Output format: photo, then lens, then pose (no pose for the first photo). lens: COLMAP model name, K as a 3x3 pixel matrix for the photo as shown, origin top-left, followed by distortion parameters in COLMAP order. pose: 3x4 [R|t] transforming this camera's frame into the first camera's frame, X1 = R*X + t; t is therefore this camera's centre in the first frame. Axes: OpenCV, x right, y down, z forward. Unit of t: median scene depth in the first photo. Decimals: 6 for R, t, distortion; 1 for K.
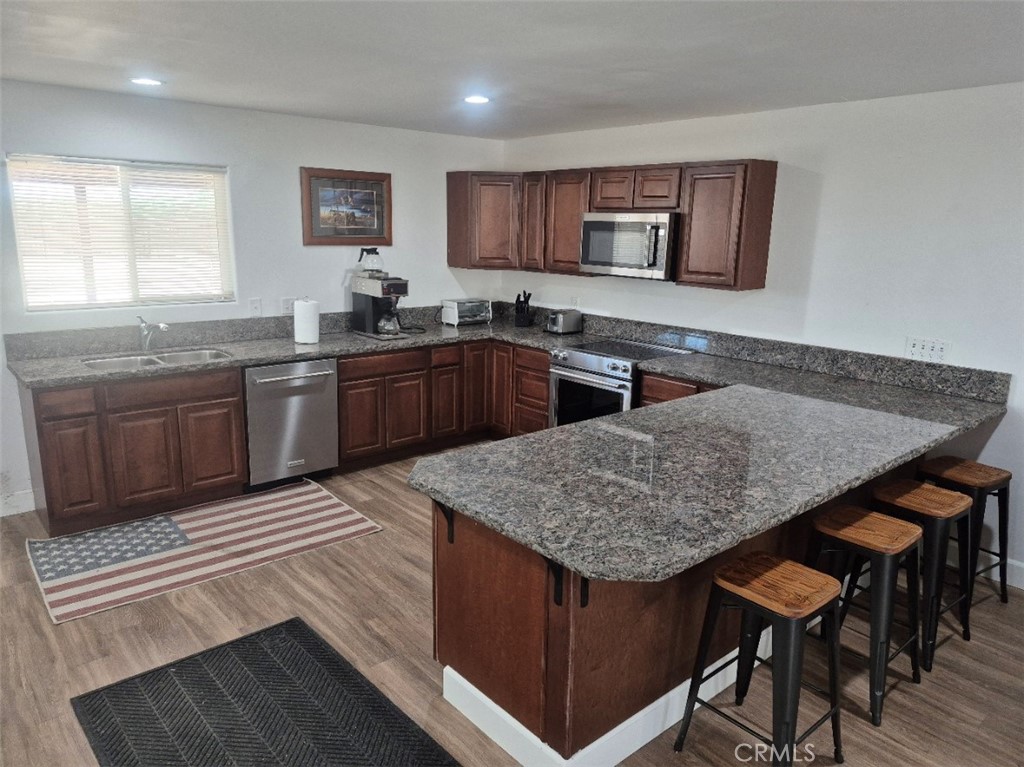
lens RADIAL K [[702.2, 0, 512.4], [0, 702.2, 381.9], [0, 0, 1]] dist [0.080841, -0.091631]
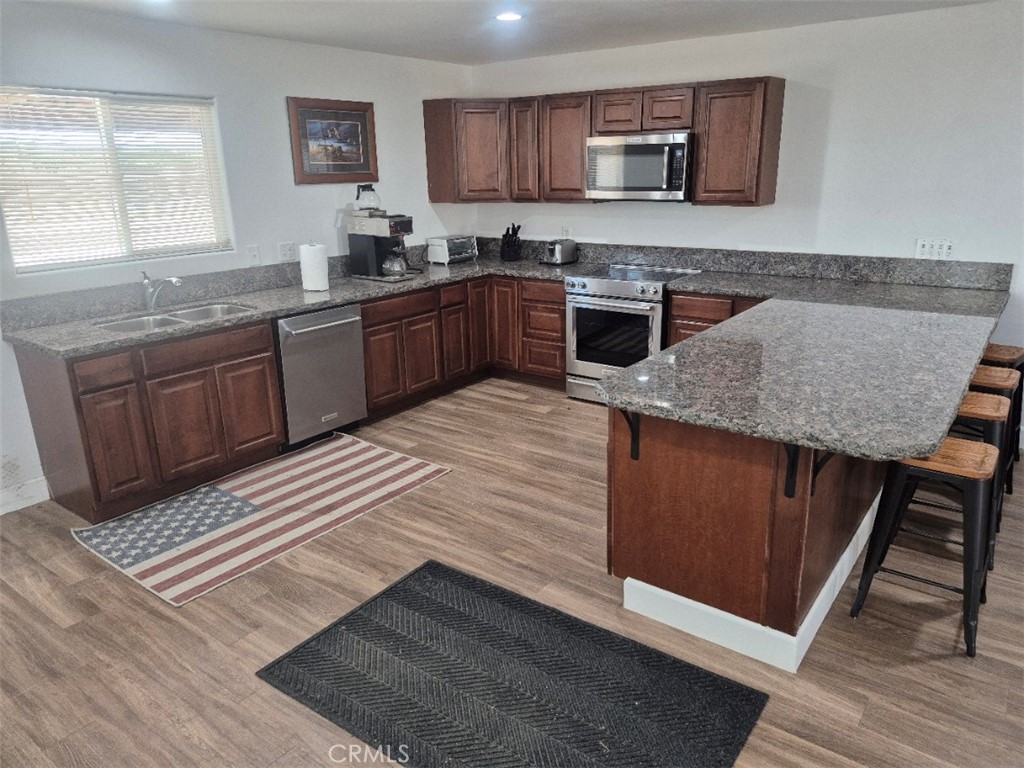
lens RADIAL K [[702.2, 0, 512.4], [0, 702.2, 382.4], [0, 0, 1]] dist [0.080841, -0.091631]
pose [[0.974831, -0.101167, 0.198669, -0.260263], [0.085394, 0.992591, 0.086438, 0.007728], [-0.205942, -0.067297, 0.976248, 0.026561]]
